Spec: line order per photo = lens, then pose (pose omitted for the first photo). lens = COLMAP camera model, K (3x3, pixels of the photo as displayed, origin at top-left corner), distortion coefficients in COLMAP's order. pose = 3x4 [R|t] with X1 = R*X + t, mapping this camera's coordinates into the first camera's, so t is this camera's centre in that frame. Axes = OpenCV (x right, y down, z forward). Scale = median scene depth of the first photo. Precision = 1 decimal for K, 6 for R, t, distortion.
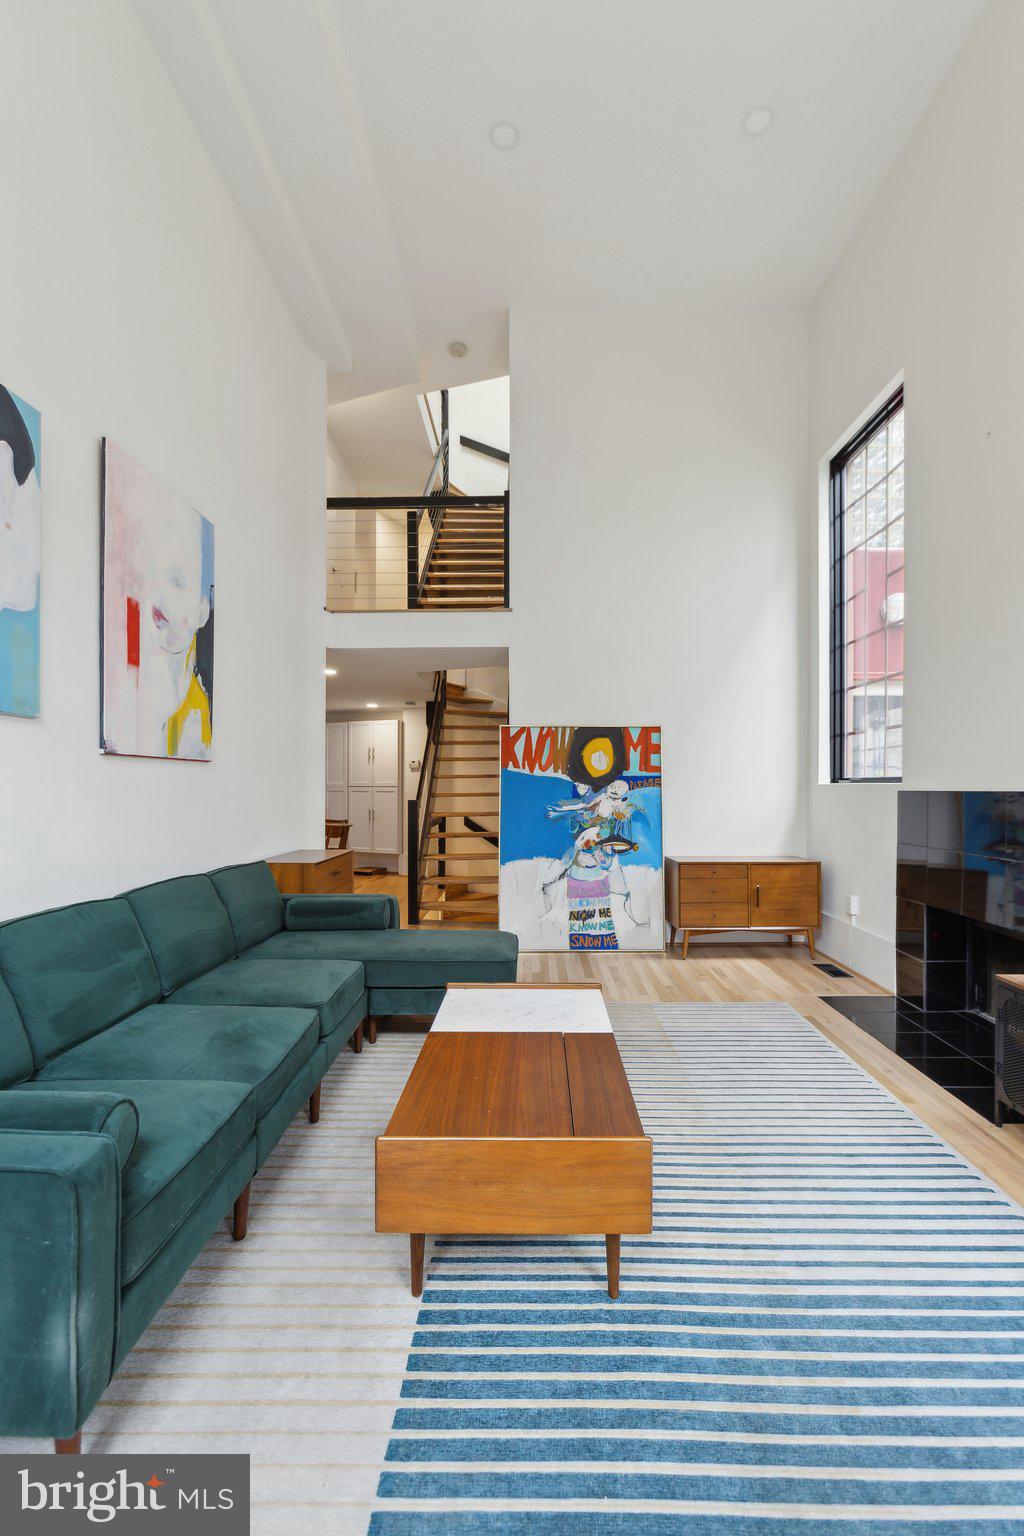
lens RADIAL K [[695.8, 0, 532.7], [0, 695.8, 789.6], [0, 0, 1]] dist [-0.007167, 0.003878]
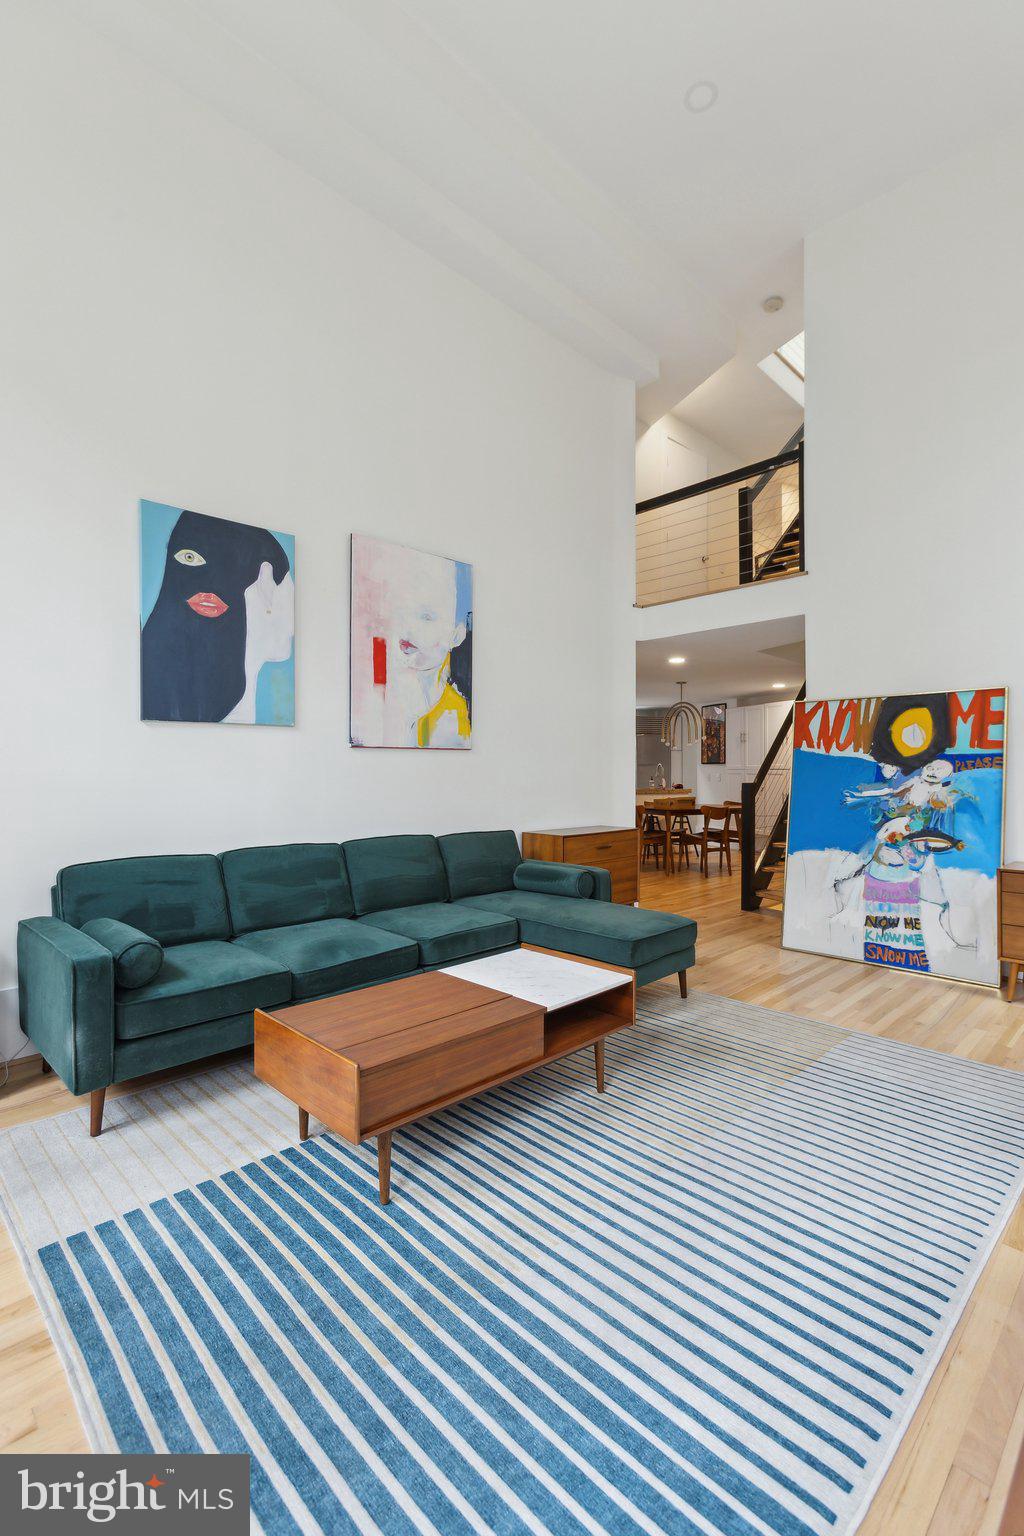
lens RADIAL K [[695.8, 0, 516.5], [0, 695.8, 766.5], [0, 0, 1]] dist [-0.007167, 0.003878]
pose [[0.709367, -0.002722, -0.704835, 0.540994], [-0.001479, 0.999985, -0.005351, -0.001604], [0.704838, 0.004838, 0.709352, 0.156480]]
